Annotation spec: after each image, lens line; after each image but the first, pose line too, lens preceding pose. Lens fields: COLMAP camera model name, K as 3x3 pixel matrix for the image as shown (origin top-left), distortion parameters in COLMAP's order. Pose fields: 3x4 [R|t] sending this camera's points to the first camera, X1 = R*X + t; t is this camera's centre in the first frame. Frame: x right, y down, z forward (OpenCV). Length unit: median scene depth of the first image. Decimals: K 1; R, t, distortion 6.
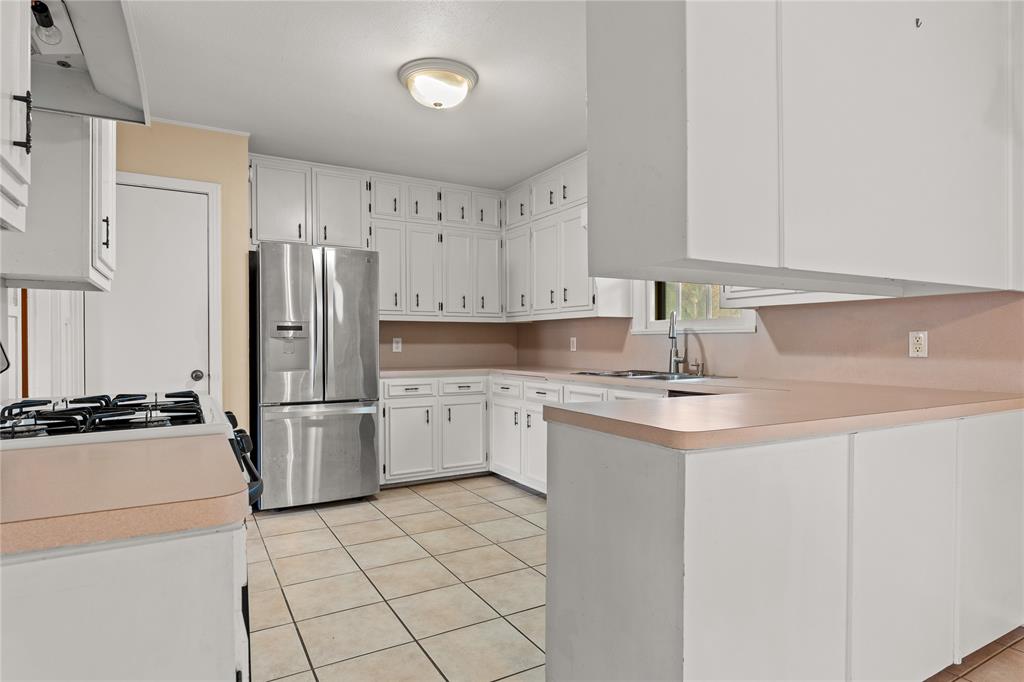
lens RADIAL K [[559.4, 0, 504.9], [0, 559.4, 344.7], [0, 0, 1]] dist [-0.001428, 0.000144]
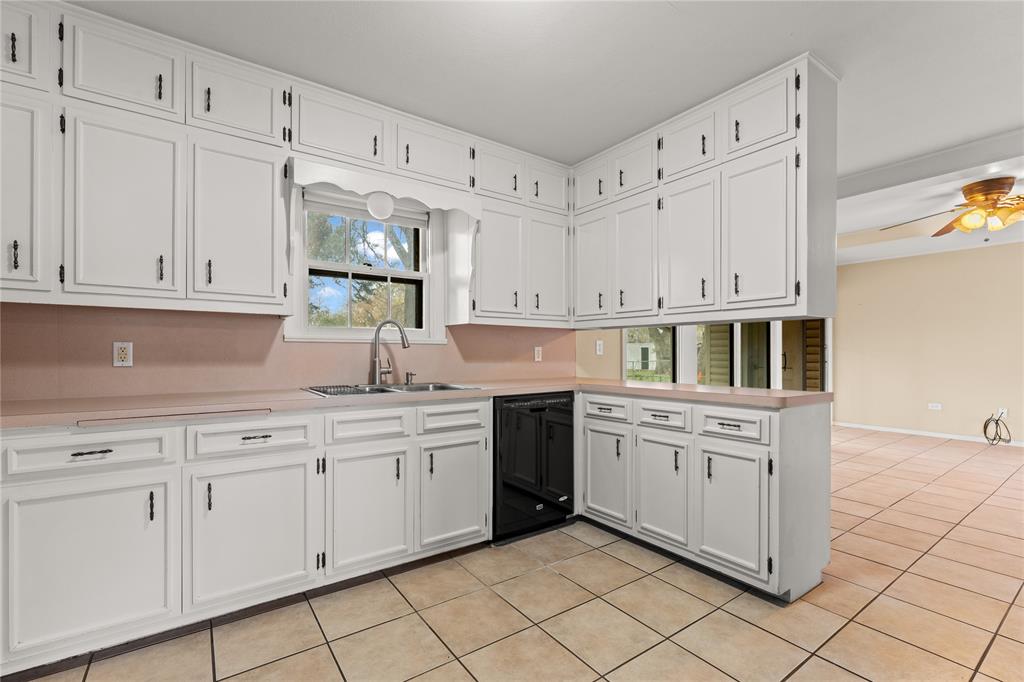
lens RADIAL K [[449.8, 0, 515.1], [0, 449.8, 343.0], [0, 0, 1]] dist [-0.000189, 0.002105]
pose [[-0.100860, 0.024003, 0.994611, -0.558754], [0.000236, 0.999709, -0.024102, -0.001433], [-0.994901, -0.002197, -0.100836, 0.986792]]
